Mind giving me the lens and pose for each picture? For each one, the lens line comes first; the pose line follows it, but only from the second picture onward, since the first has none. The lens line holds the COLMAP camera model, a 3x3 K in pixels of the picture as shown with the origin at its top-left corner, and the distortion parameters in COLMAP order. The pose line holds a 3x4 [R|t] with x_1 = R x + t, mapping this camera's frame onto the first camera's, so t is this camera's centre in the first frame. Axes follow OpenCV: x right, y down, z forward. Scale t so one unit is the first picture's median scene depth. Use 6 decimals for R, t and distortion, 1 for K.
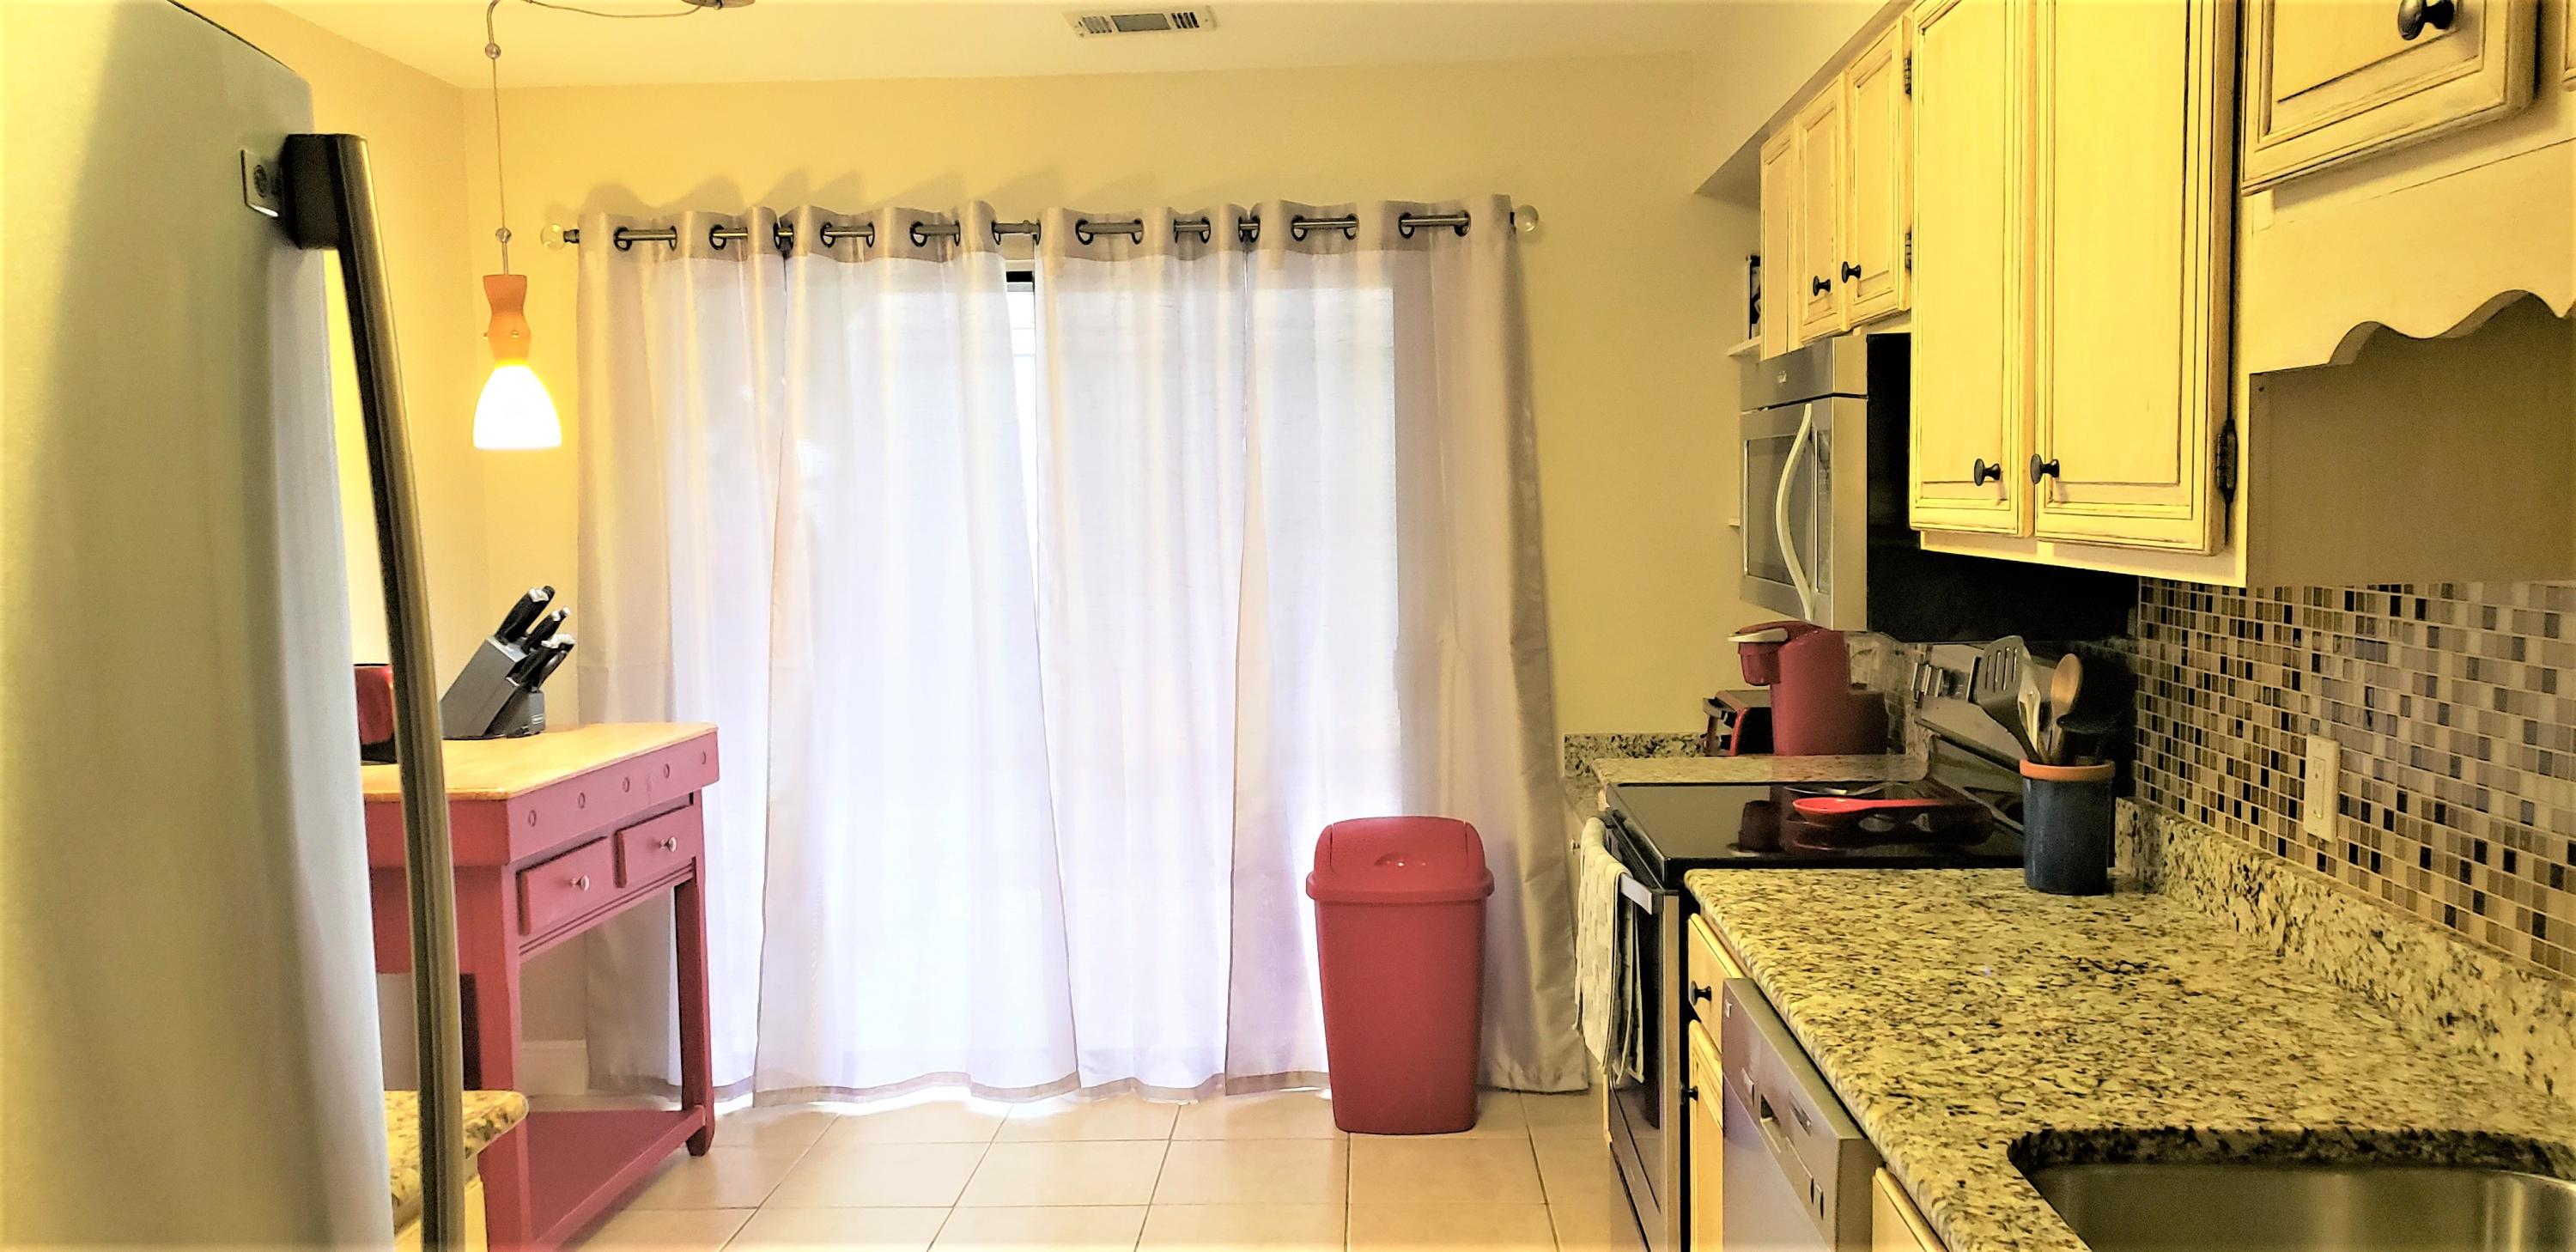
lens RADIAL K [[2012.9, 0, 1288.0], [0, 2012.9, 626.0], [0, 0, 1]] dist [0.247016, -0.221074]
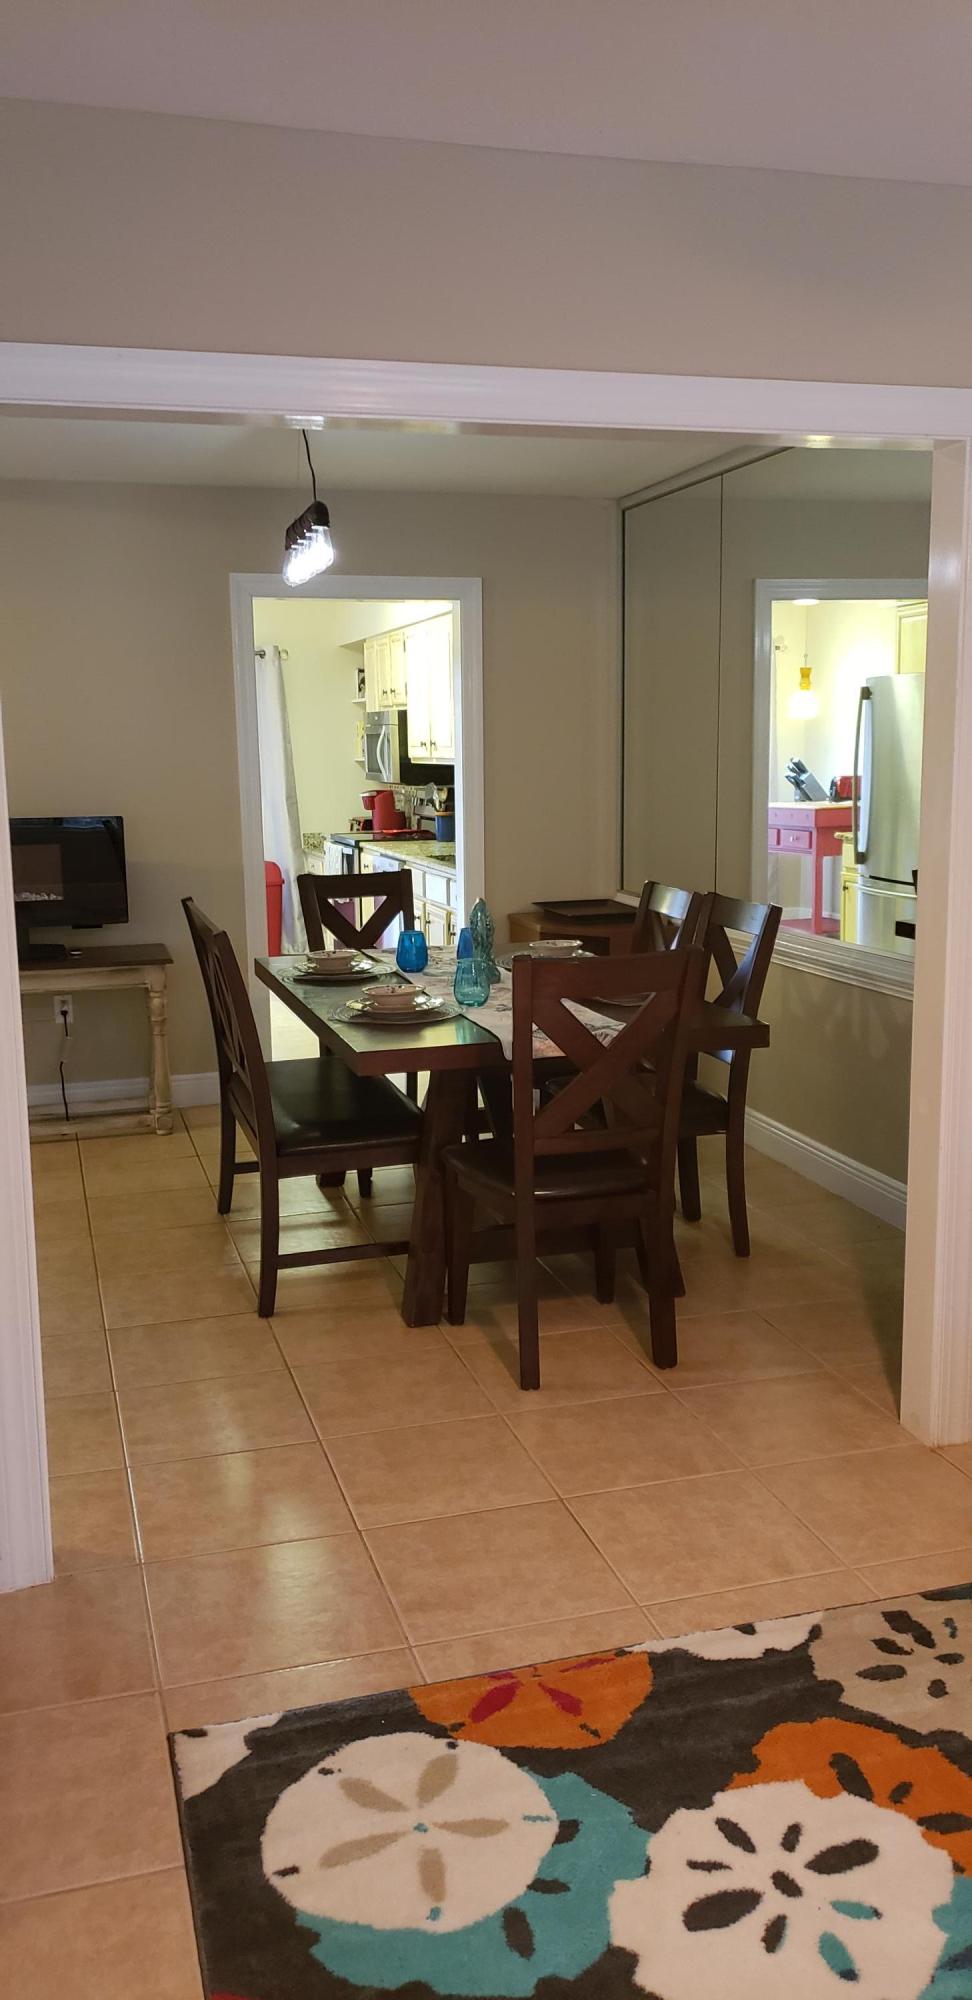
lens RADIAL K [[1562.8, 0, 486.0], [0, 1562.8, 1000.0], [0, 0, 1]] dist [0.247016, -0.221074]
pose [[0.945012, -0.051245, 0.322995, -0.573827], [0.022367, 0.995462, 0.092494, 0.142753], [-0.326269, -0.080183, 0.941870, -1.986751]]
